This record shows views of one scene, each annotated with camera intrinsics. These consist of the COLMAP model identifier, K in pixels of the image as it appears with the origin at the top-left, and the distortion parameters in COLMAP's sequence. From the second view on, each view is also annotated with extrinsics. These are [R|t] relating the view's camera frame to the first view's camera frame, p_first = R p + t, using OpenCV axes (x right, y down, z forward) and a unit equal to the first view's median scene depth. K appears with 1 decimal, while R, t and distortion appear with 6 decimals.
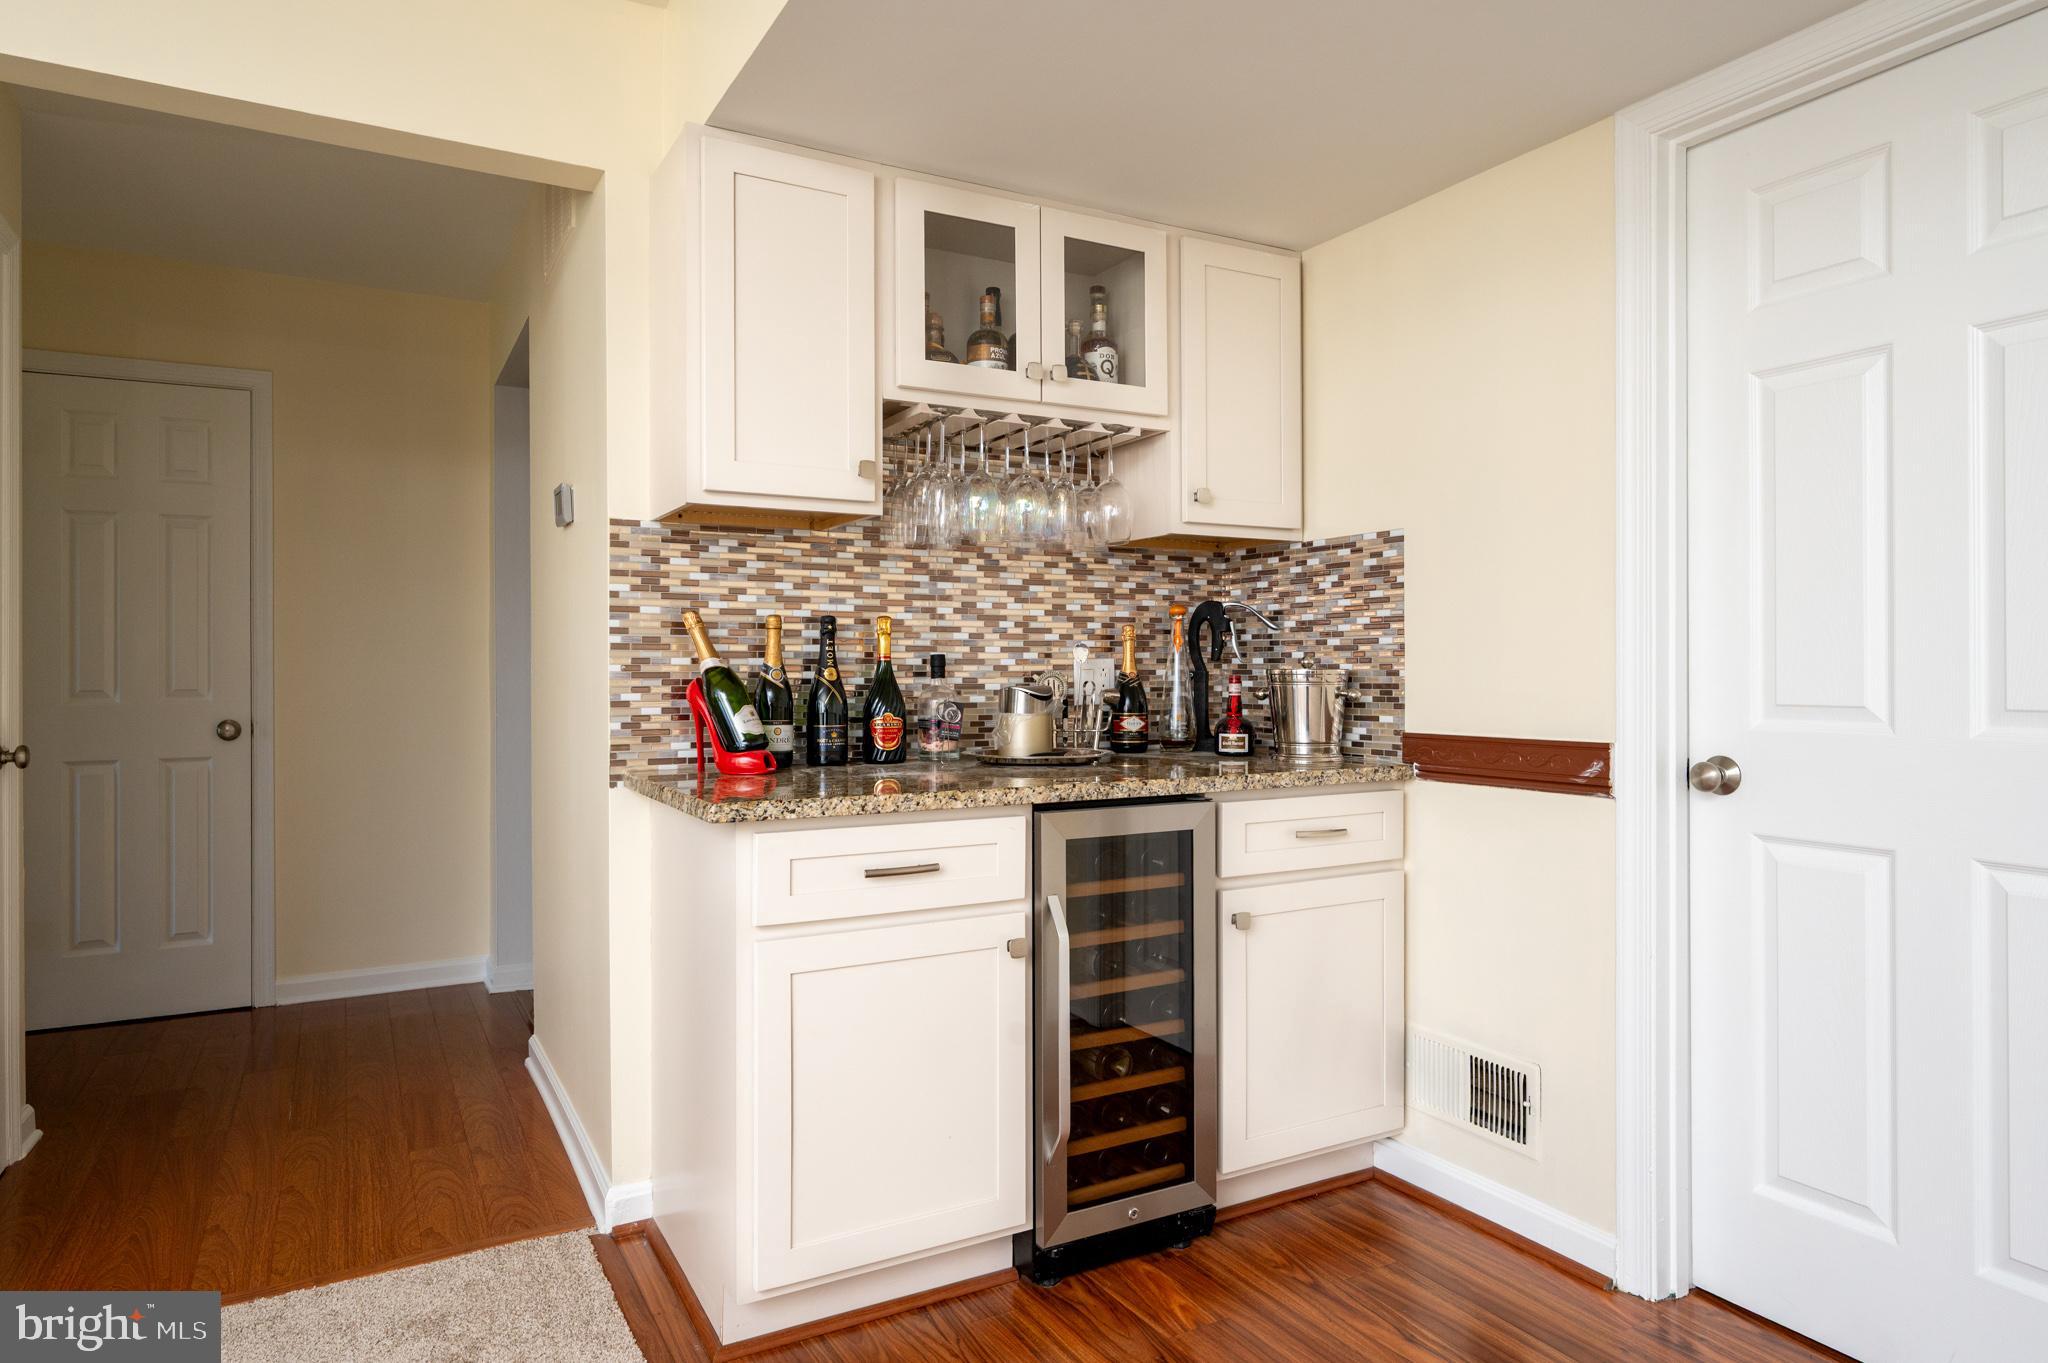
lens RADIAL K [[1204.3, 0, 1024.8], [0, 1204.3, 656.8], [0, 0, 1]] dist [0.002742, 0.000299]
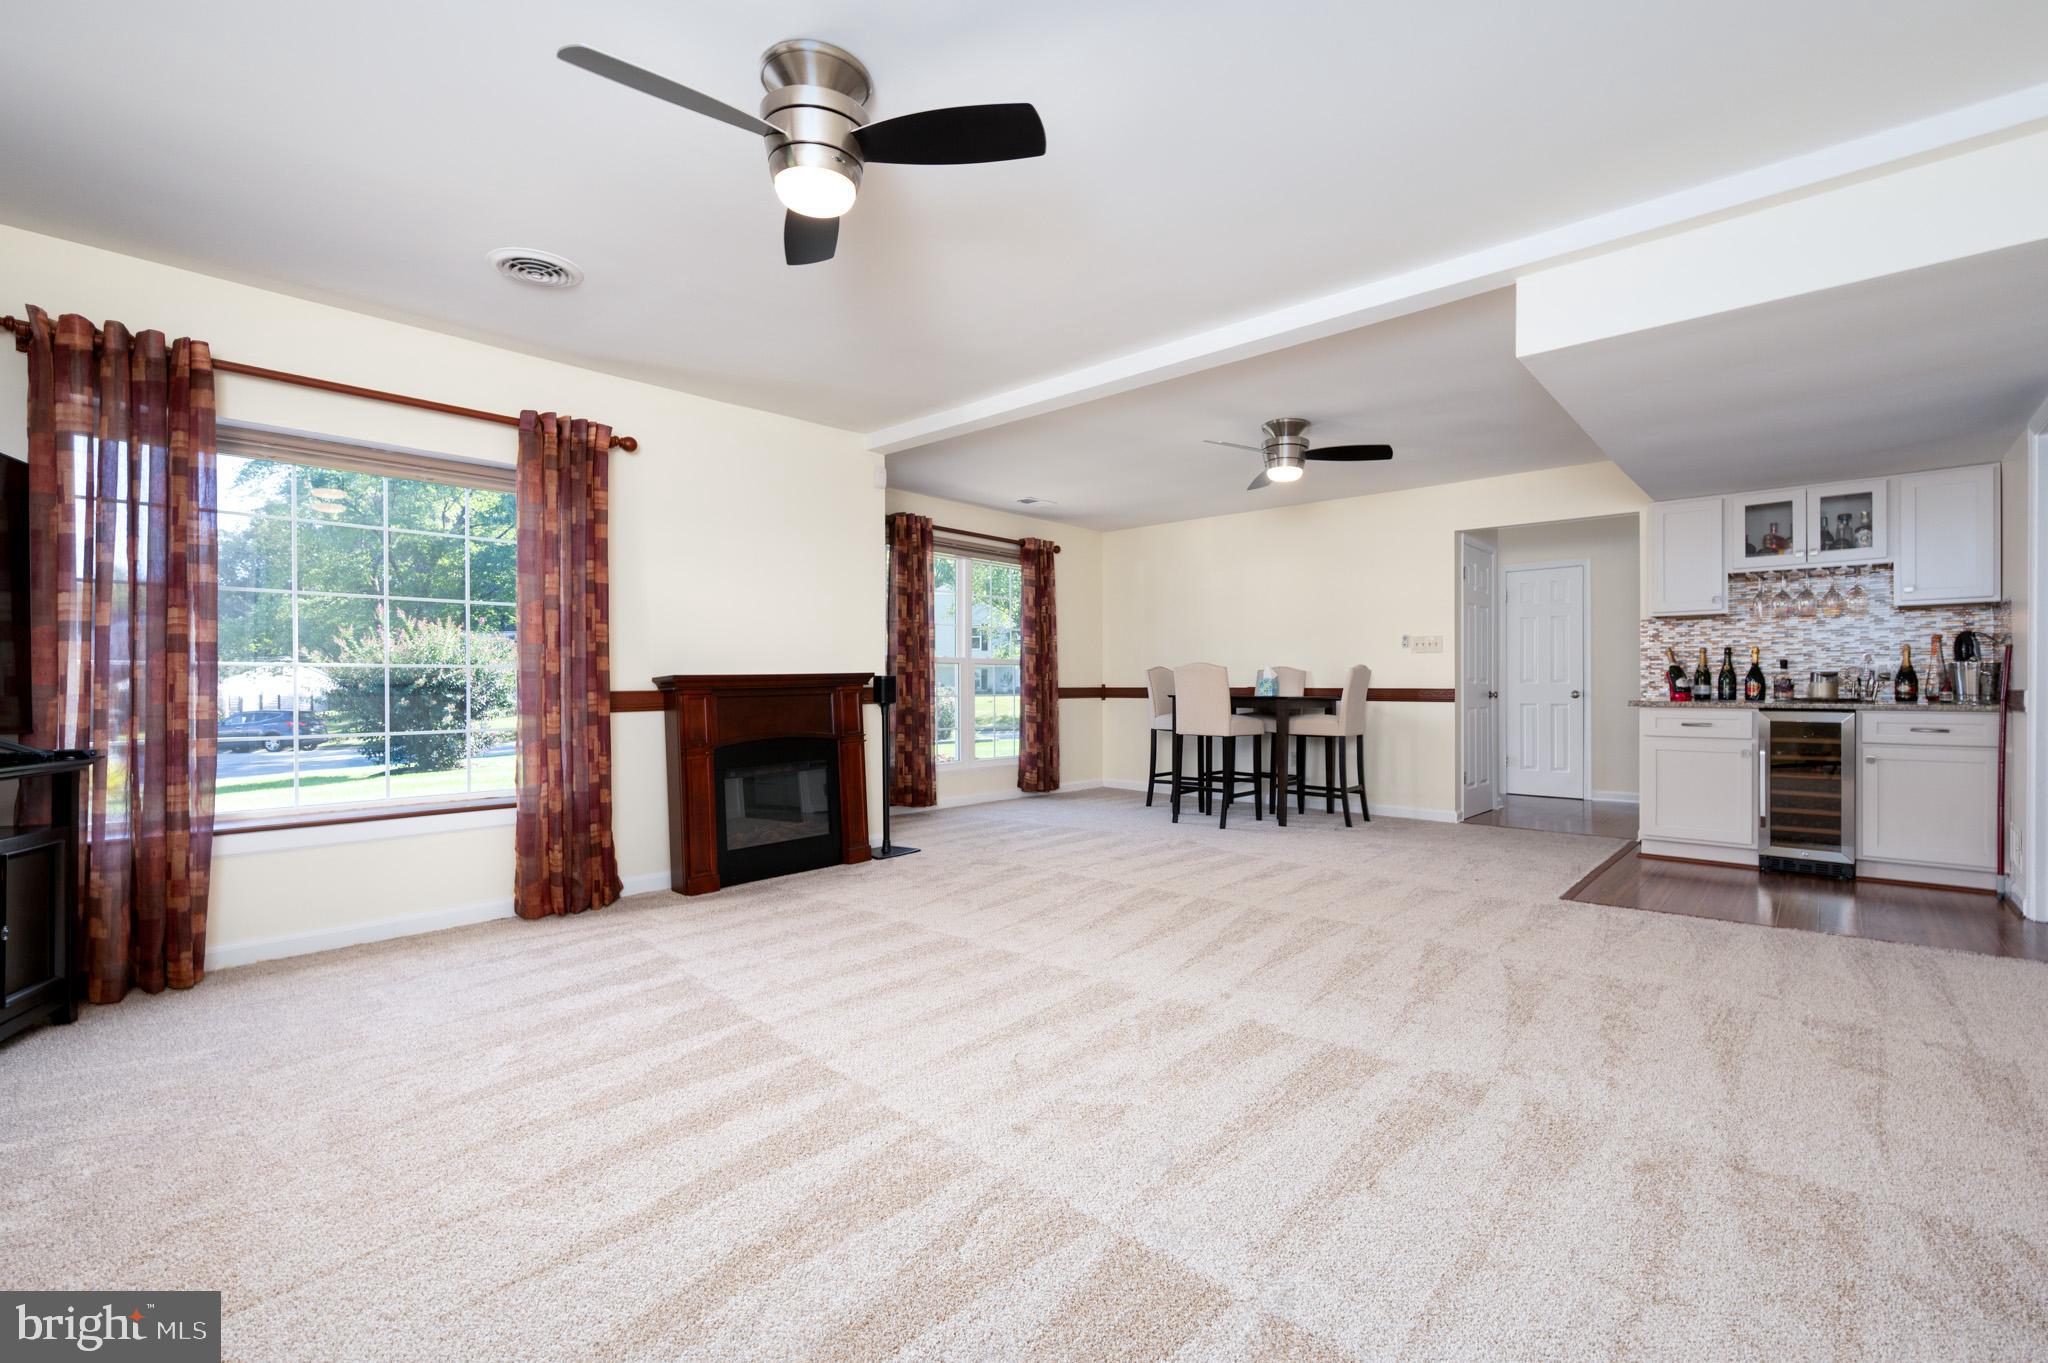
lens RADIAL K [[928.2, 0, 1039.5], [0, 928.2, 685.0], [0, 0, 1]] dist [-0.001493, 0.000054]
pose [[0.333131, -0.000884, -0.942880, 1.433445], [0.010054, 0.999946, 0.002615, 0.035264], [0.942827, -0.010351, 0.333122, -1.318064]]
